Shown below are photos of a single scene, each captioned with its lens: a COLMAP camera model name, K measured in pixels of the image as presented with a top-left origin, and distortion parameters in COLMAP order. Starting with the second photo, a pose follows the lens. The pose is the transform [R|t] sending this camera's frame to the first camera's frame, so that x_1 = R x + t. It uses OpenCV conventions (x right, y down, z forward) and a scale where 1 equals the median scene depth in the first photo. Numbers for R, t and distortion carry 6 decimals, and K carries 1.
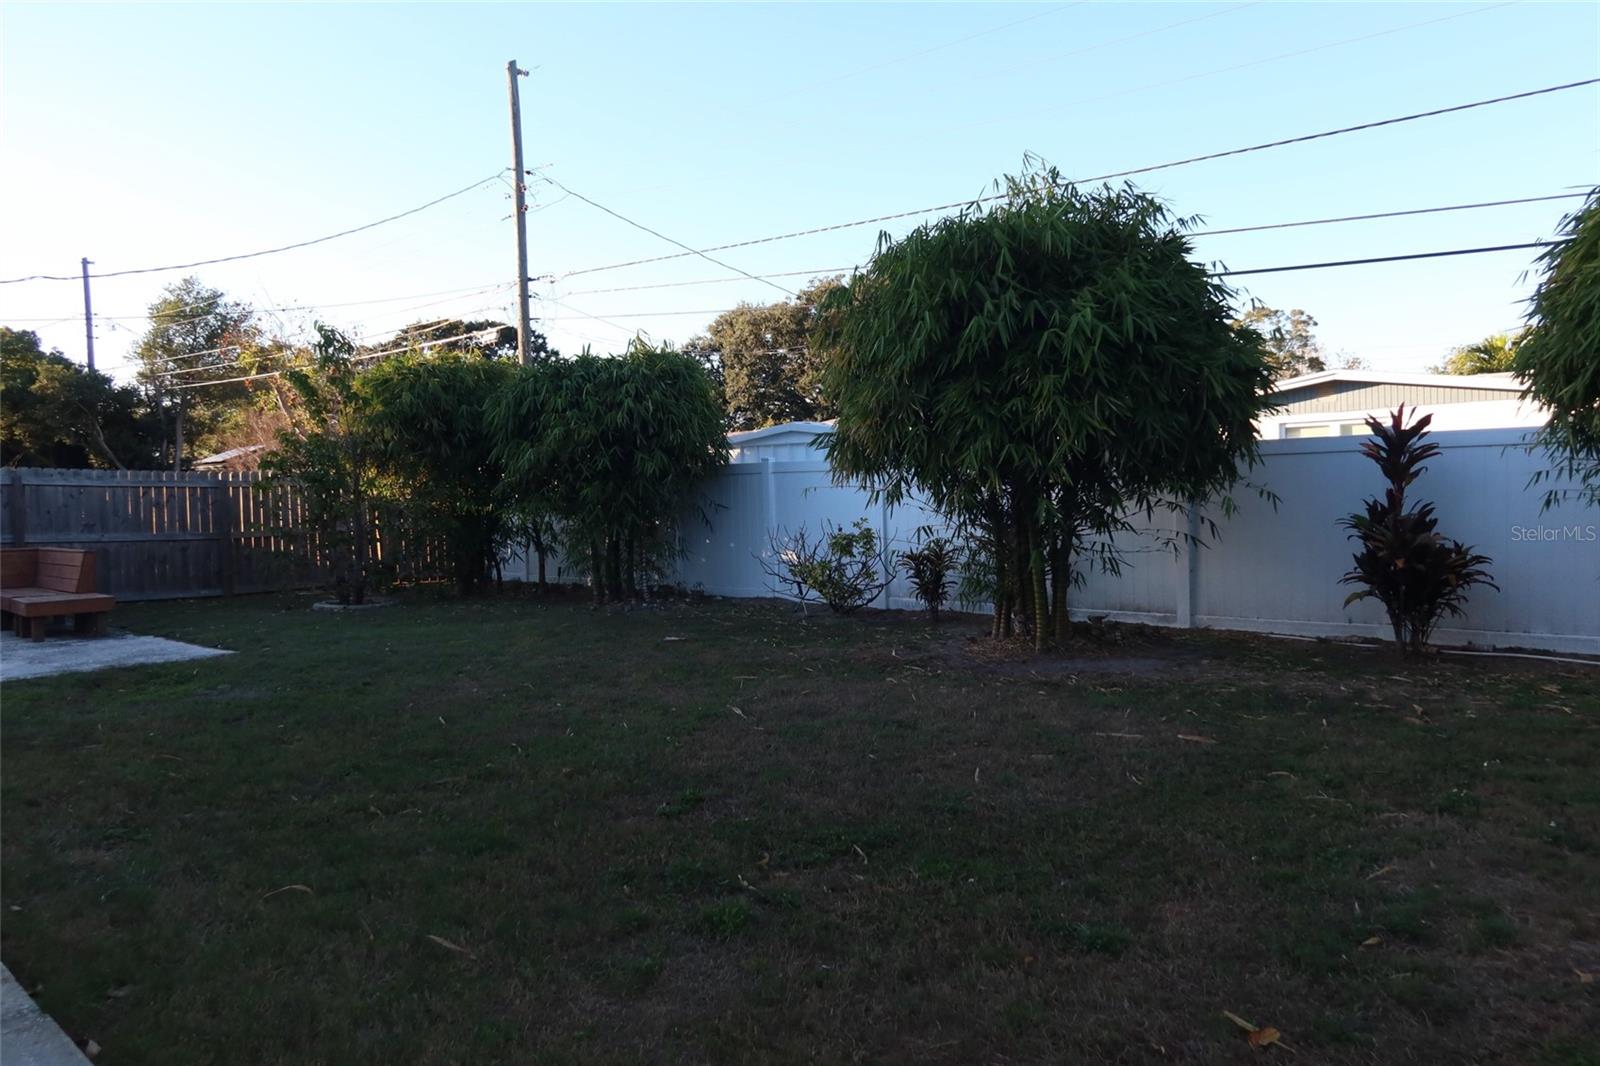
lens RADIAL K [[1102.3, 0, 800.0], [0, 1102.3, 533.0], [0, 0, 1]] dist [-0.006507, -0.003326]
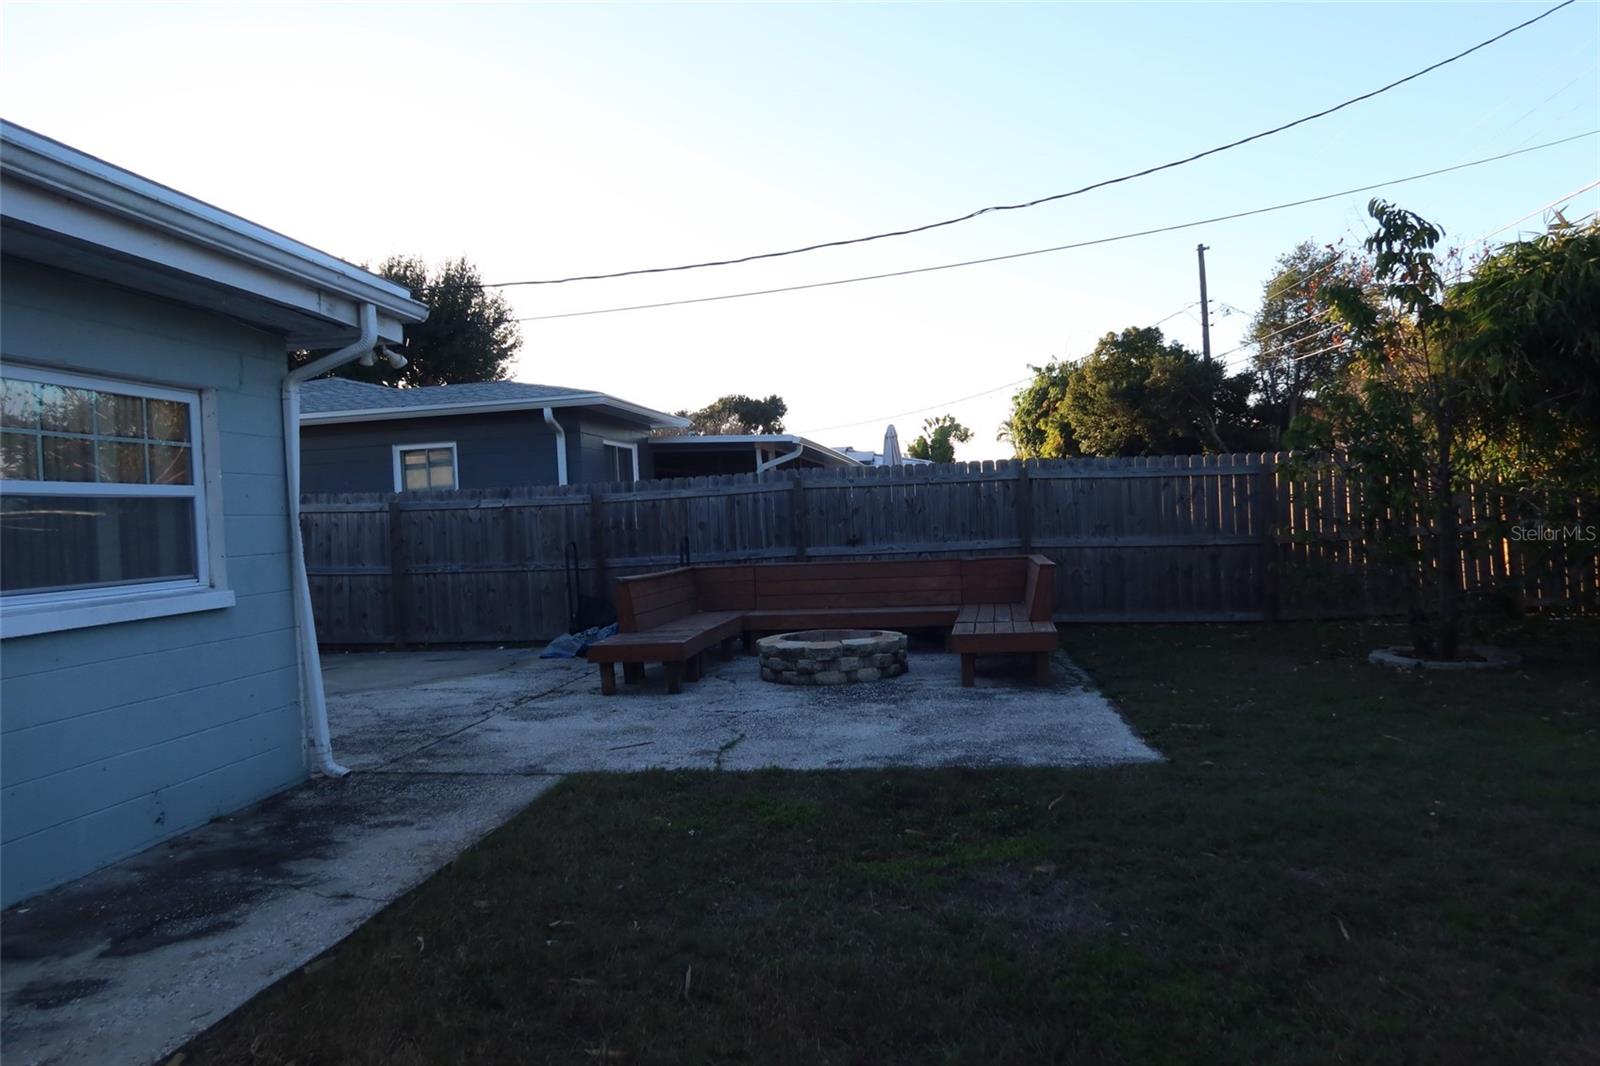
lens RADIAL K [[1102.3, 0, 800.0], [0, 1102.3, 533.0], [0, 0, 1]] dist [-0.006507, -0.003326]
pose [[0.563551, 0.005441, -0.826063, -0.096130], [0.003398, 0.999955, 0.008904, -0.009721], [0.826074, -0.007825, 0.563507, 0.341645]]
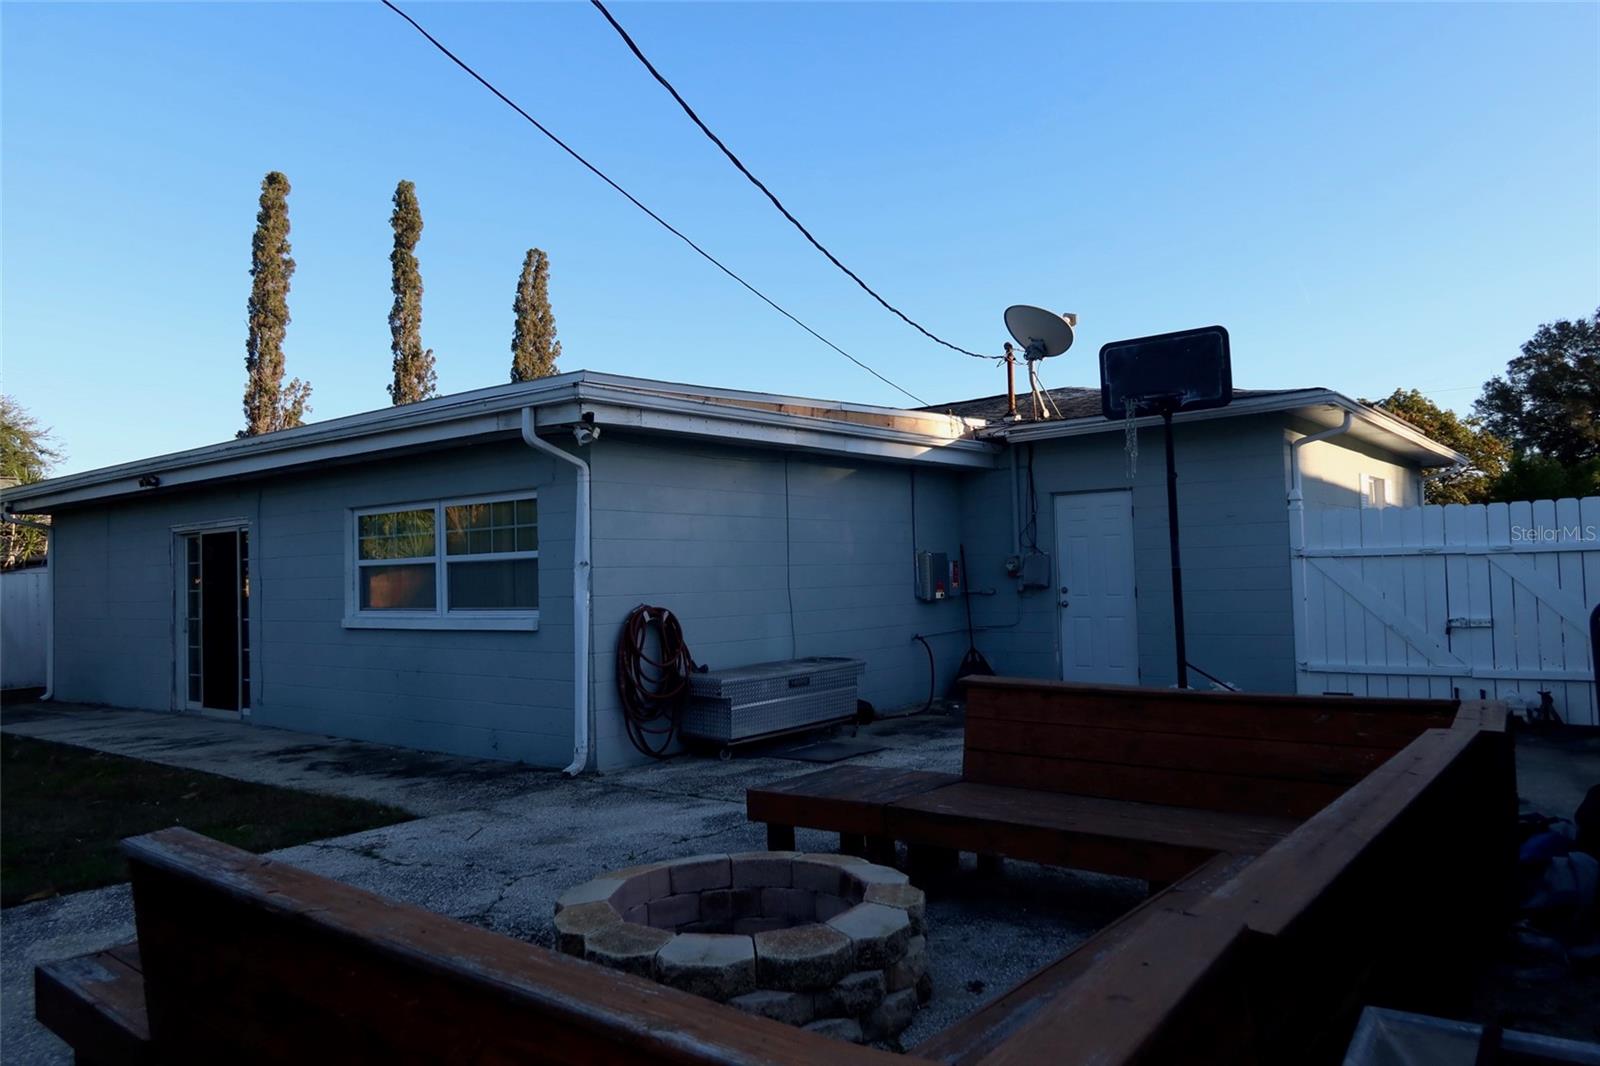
lens RADIAL K [[1111.6, 0, 800.0], [0, 1111.6, 533.0], [0, 0, 1]] dist [-0.005766, 0.002090]
pose [[-0.997151, 0.048935, -0.057402, -0.611891], [0.048876, 0.998802, 0.002426, -0.026794], [0.057452, -0.000387, -0.998348, 0.961677]]
